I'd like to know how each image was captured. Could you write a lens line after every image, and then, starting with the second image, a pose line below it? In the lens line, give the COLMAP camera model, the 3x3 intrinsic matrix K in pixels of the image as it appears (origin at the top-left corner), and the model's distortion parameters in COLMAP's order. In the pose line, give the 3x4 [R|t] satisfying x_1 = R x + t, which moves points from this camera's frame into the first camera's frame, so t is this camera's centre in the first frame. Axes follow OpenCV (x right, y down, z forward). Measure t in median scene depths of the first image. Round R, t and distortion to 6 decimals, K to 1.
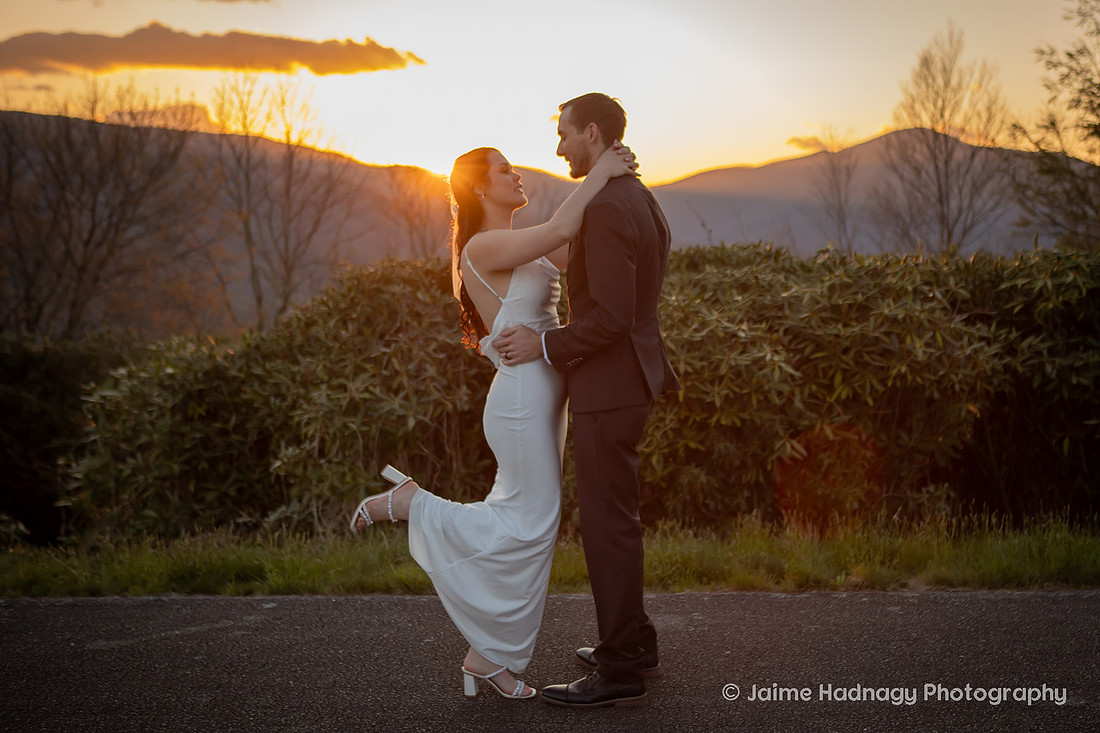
lens RADIAL K [[1544.7, 0, 643.6], [0, 1544.7, 334.3], [0, 0, 1]] dist [-0.006948, 0.000000]
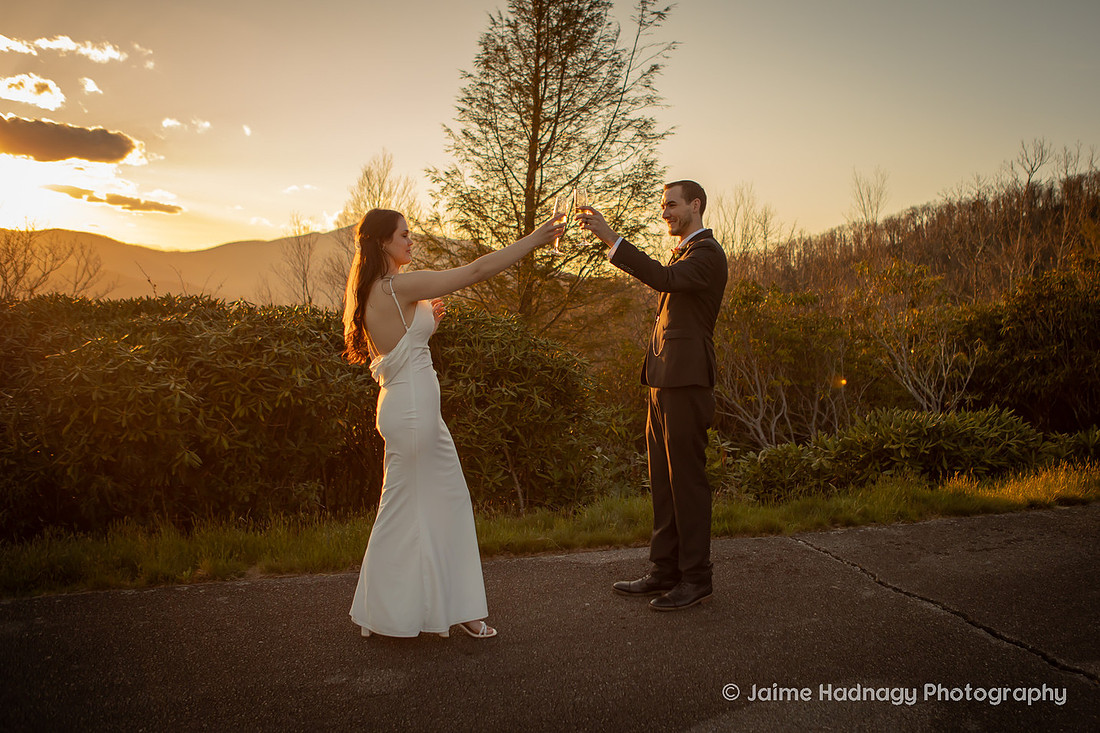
lens RADIAL K [[1011.1, 0, 636.1], [0, 1011.1, 322.0], [0, 0, 1]] dist [-0.059936, 0.023846]
pose [[0.911801, 0.015959, 0.410321, 0.077495], [-0.001779, 0.999389, -0.034918, -0.008605], [-0.410628, 0.031108, 0.911272, 0.079757]]
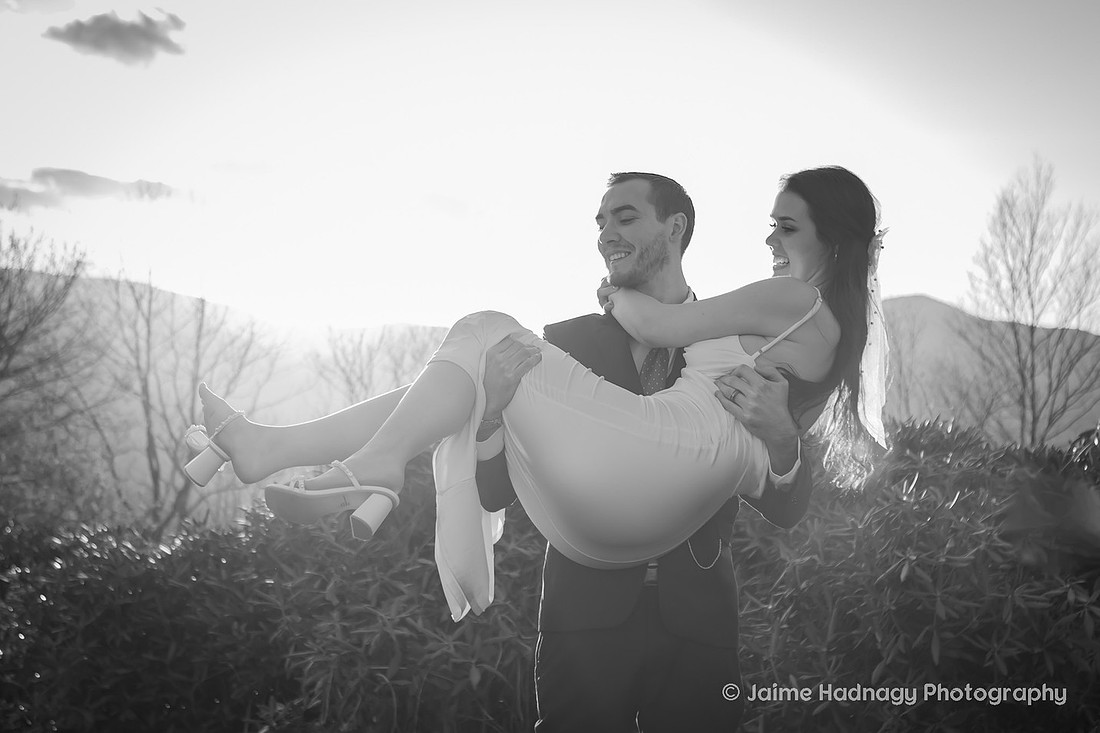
lens RADIAL K [[1820.7, 0, 579.0], [0, 1820.7, 366.3], [0, 0, 1]] dist [-0.032417, 0.000000]
pose [[0.999568, 0.029309, -0.002360, -0.104706], [-0.029403, 0.995551, -0.089519, -0.005739], [-0.000274, 0.089550, 0.995982, 0.211146]]
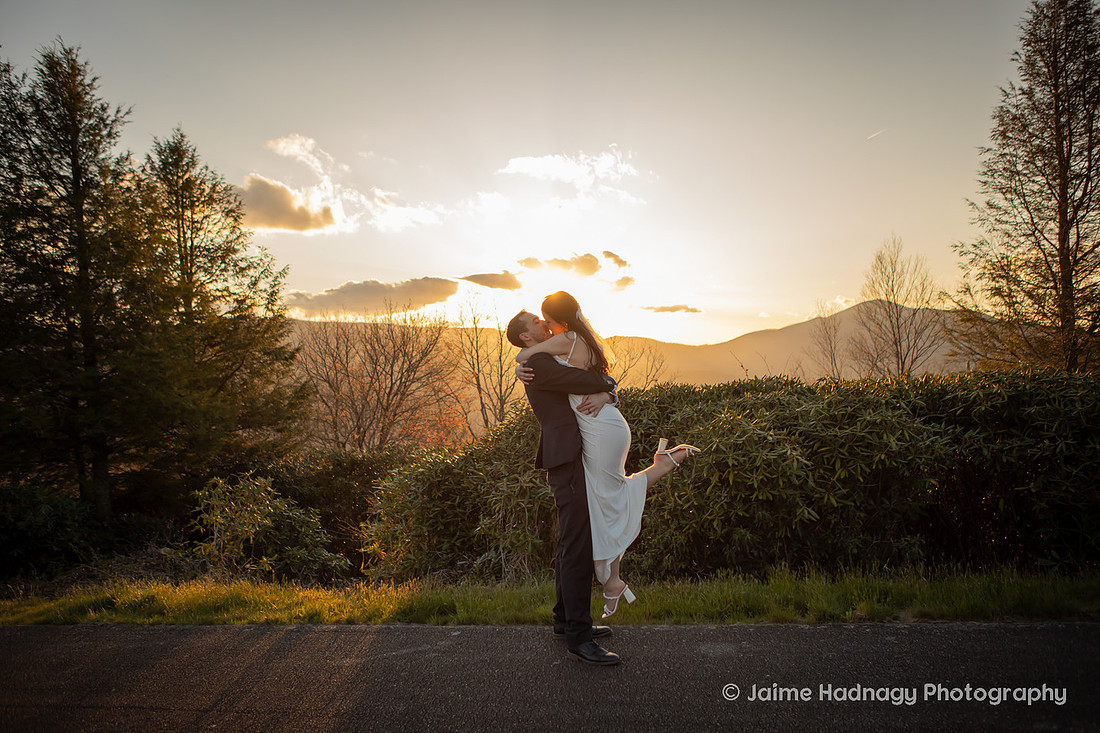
lens RADIAL K [[899.1, 0, 539.4], [0, 899.1, 349.8], [0, 0, 1]] dist [-0.089290, 0.087154]
pose [[0.980477, -0.055342, -0.188683, 0.010637], [0.037156, 0.994433, -0.098598, -0.006716], [0.193089, 0.089663, 0.977076, 0.086912]]
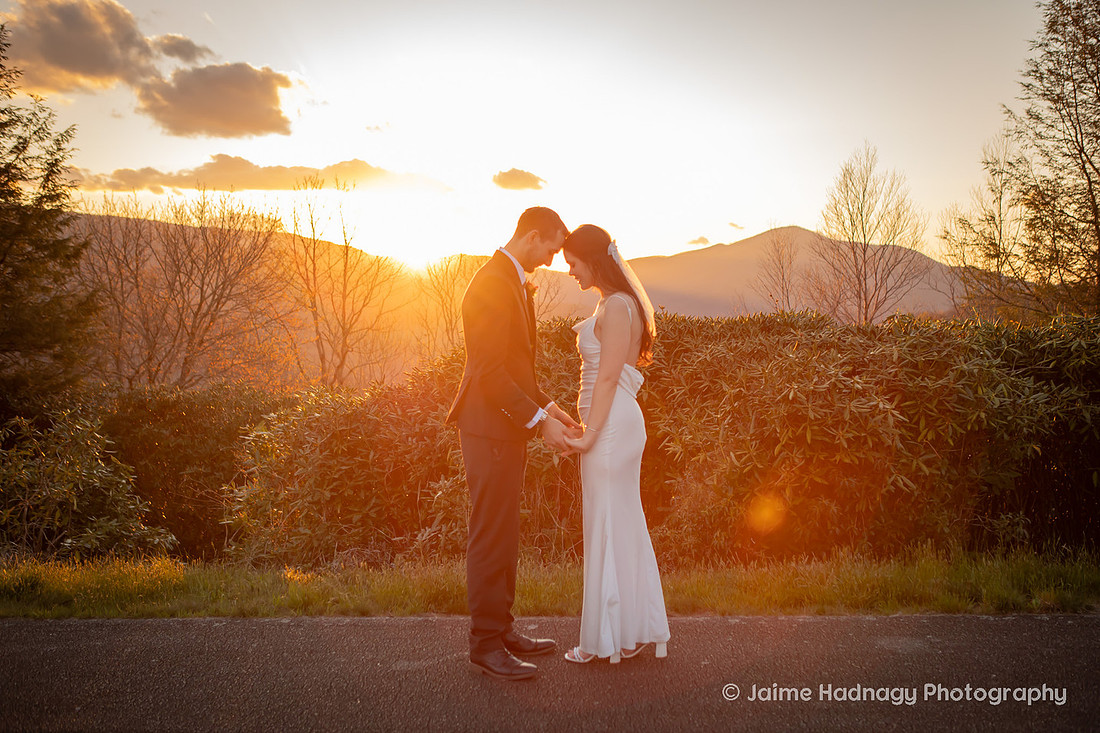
lens RADIAL K [[1173.5, 0, 567.3], [0, 1173.5, 376.8], [0, 0, 1]] dist [-0.057639, 0.000000]
pose [[0.999967, 0.000422, -0.008090, -0.129848], [-0.000474, 0.999979, -0.006502, -0.001061], [0.008087, 0.006505, 0.999946, 0.088289]]
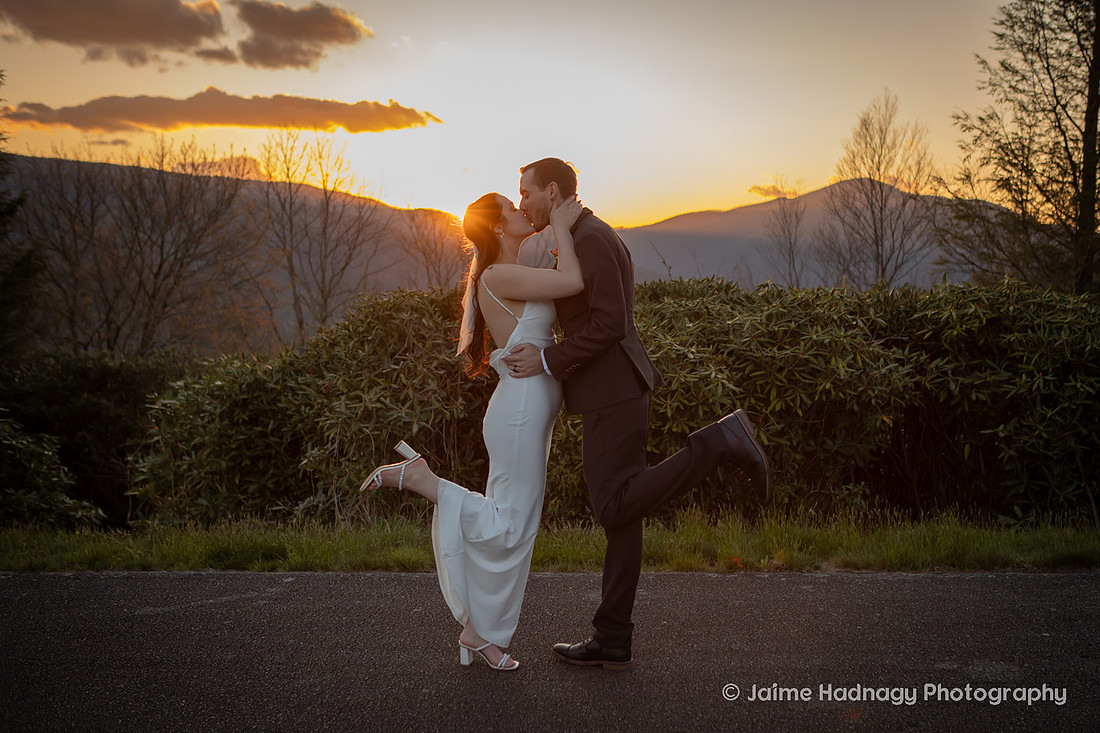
lens RADIAL K [[1308.6, 0, 606.0], [0, 1308.6, 391.8], [0, 0, 1]] dist [-0.038770, 0.000000]
pose [[0.999829, 0.005851, -0.017514, 0.013780], [-0.005330, 0.999547, 0.029617, -0.001513], [0.017680, -0.029519, 0.999408, -0.005246]]
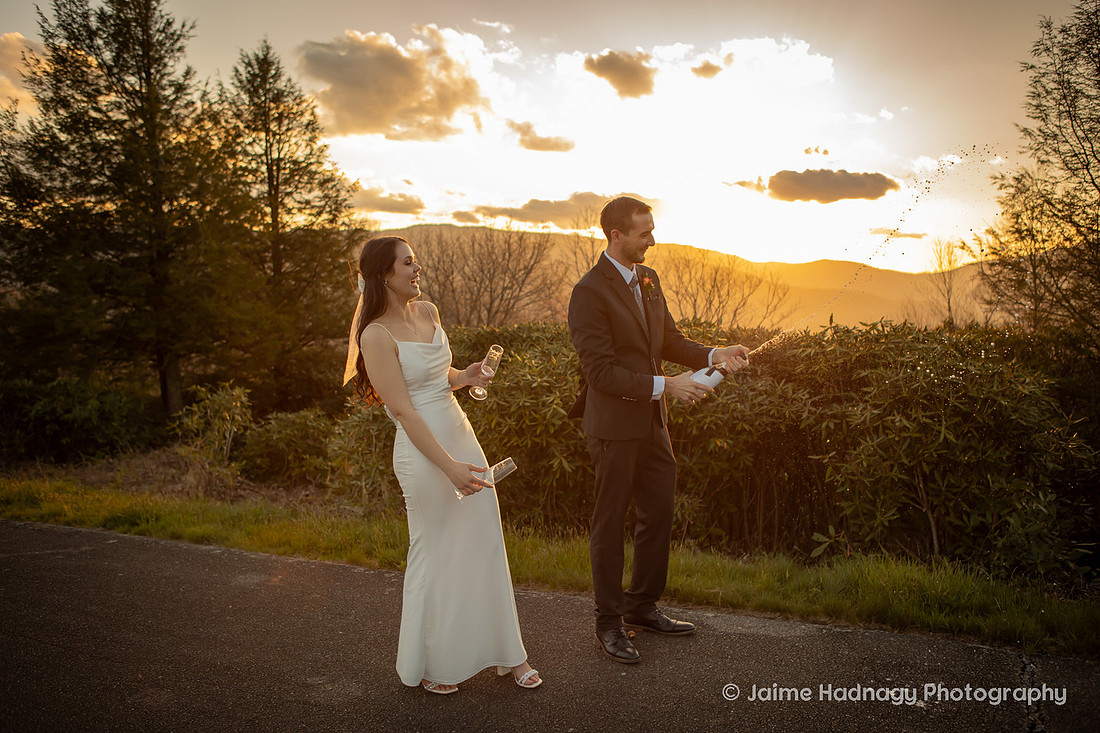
lens RADIAL K [[950.1, 0, 567.0], [0, 950.1, 360.2], [0, 0, 1]] dist [-0.092975, 0.119254]
pose [[0.923786, 0.021159, -0.382324, 0.381620], [-0.023024, 0.999735, -0.000303, -0.018557], [0.382216, 0.009082, 0.924028, 0.143756]]
